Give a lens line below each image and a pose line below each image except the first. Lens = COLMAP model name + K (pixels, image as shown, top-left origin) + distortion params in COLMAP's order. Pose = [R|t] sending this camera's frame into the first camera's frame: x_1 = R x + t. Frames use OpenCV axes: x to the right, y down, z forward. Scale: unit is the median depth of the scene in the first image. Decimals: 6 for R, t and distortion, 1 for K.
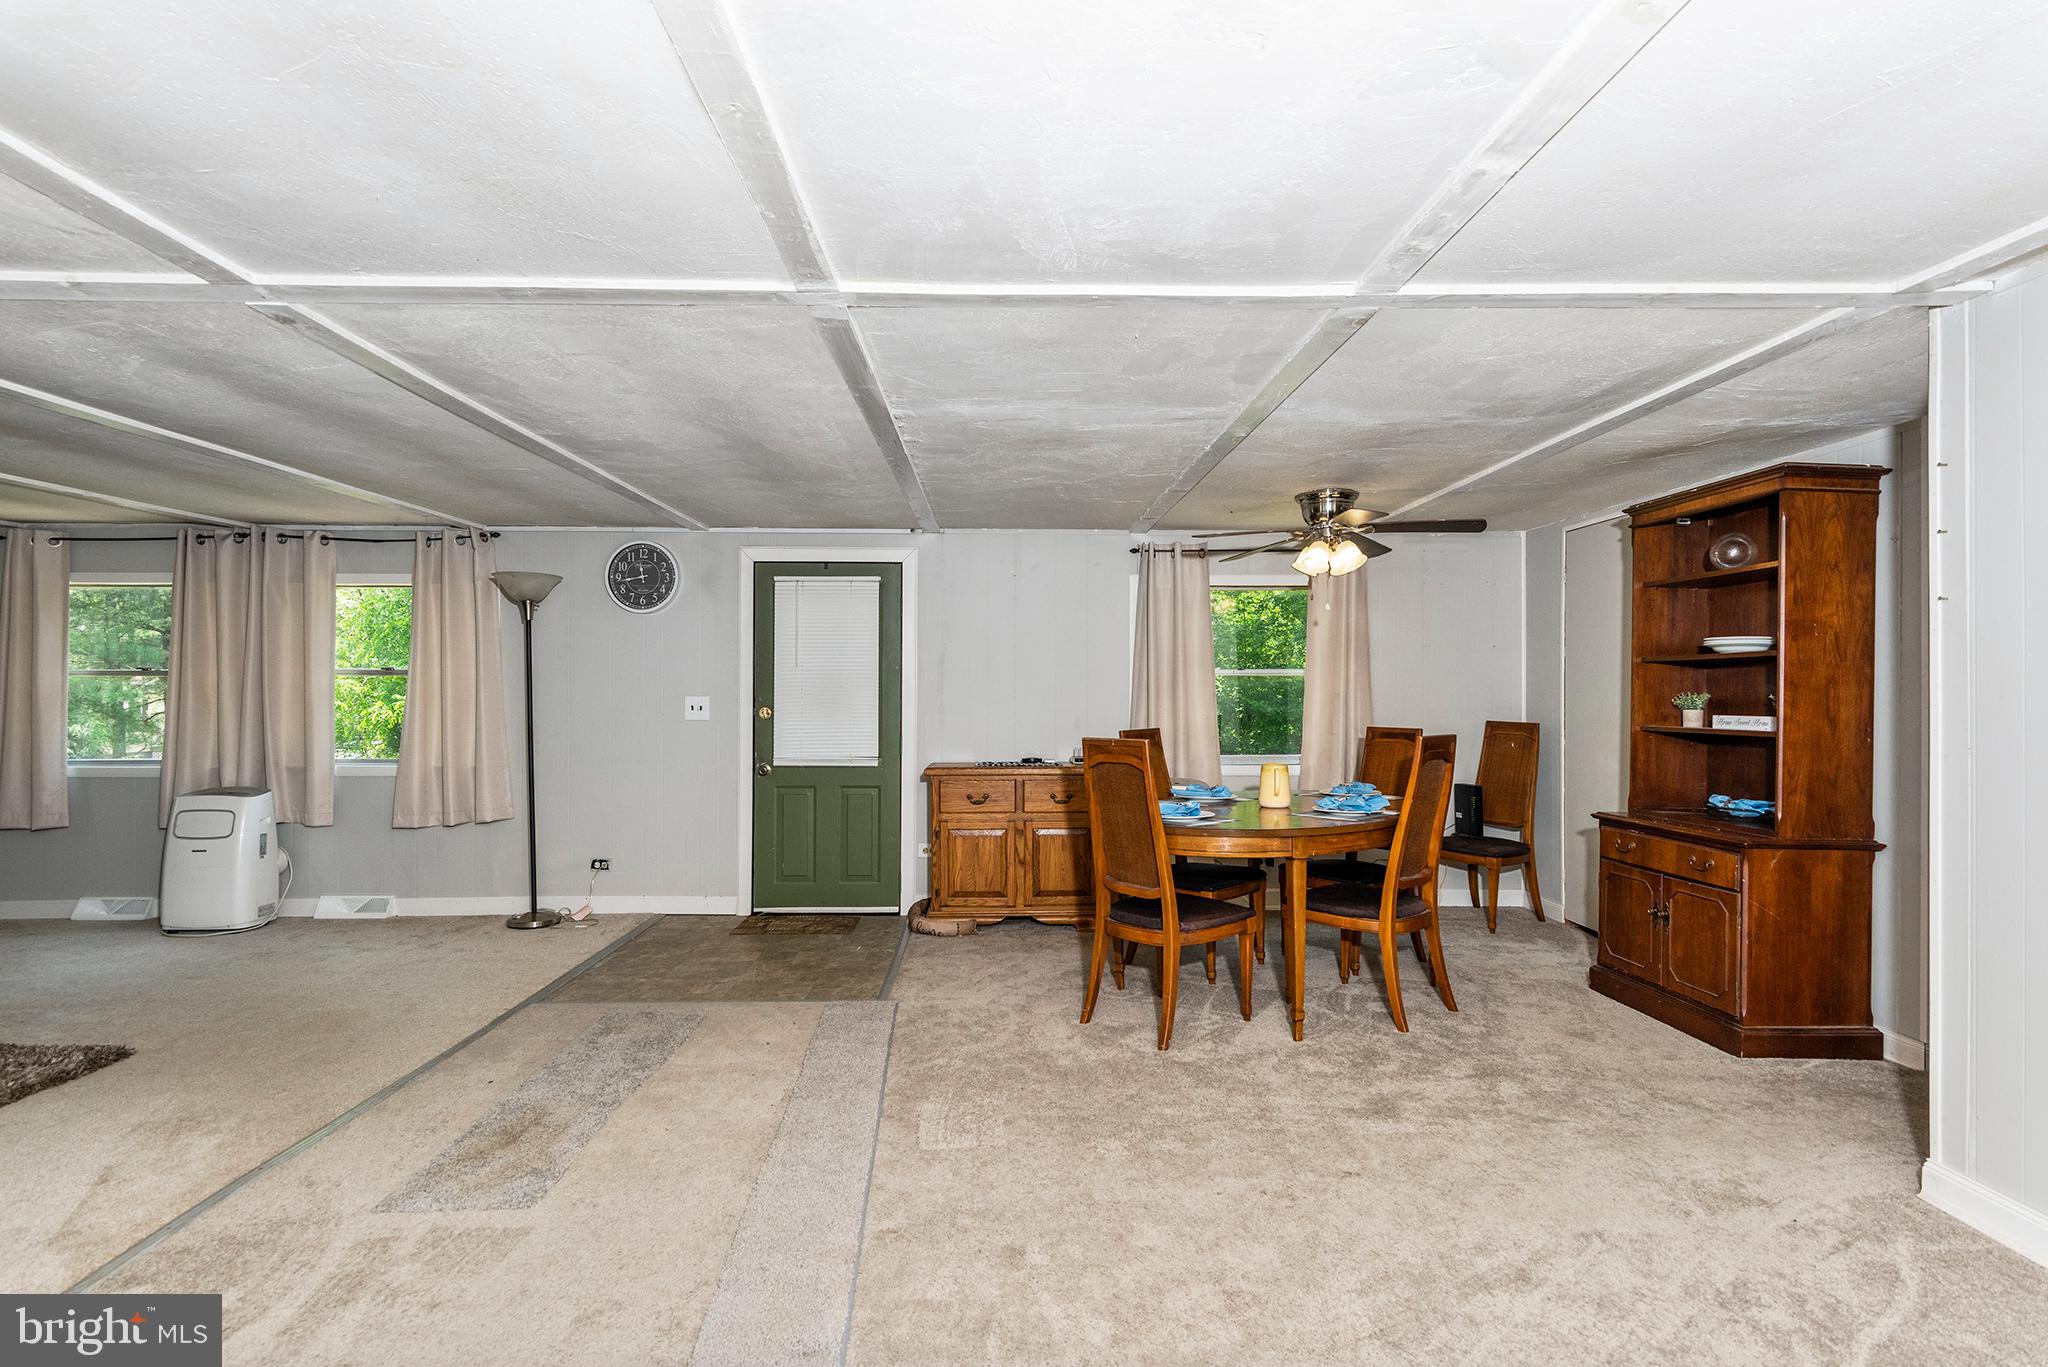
lens RADIAL K [[981.0, 0, 1024.0], [0, 981.0, 683.5], [0, 0, 1]] dist [0.001998, 0.000899]
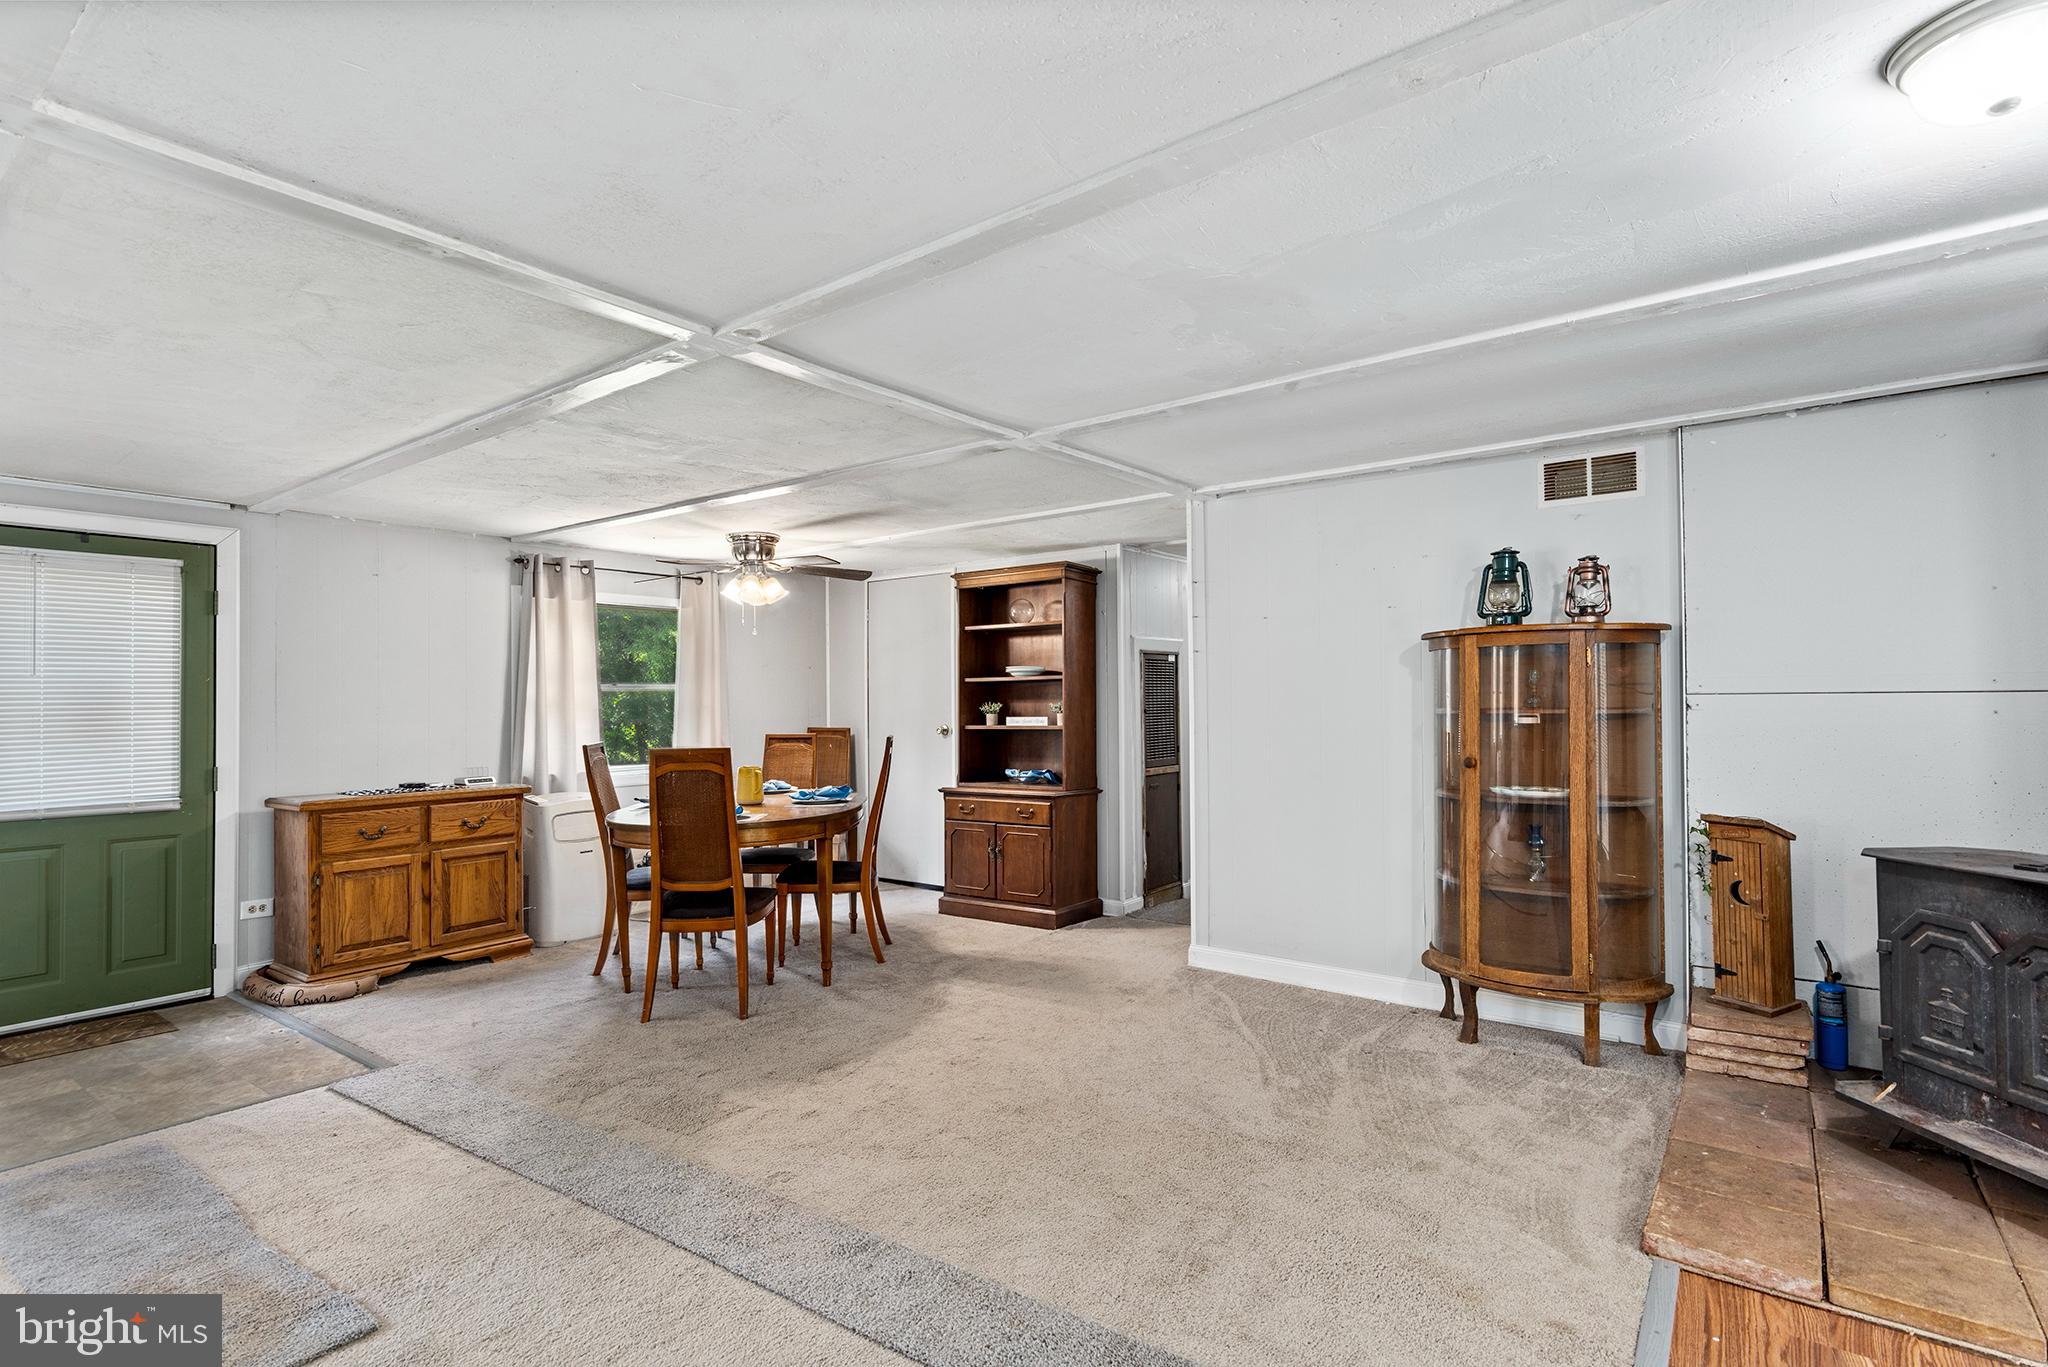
lens RADIAL K [[981.0, 0, 1024.0], [0, 981.0, 683.5], [0, 0, 1]] dist [0.001998, 0.000899]
pose [[0.648608, 0.005505, 0.761102, -0.335183], [0.002609, 0.999952, -0.009456, -0.004467], [-0.761118, 0.008118, 0.648563, 0.002026]]
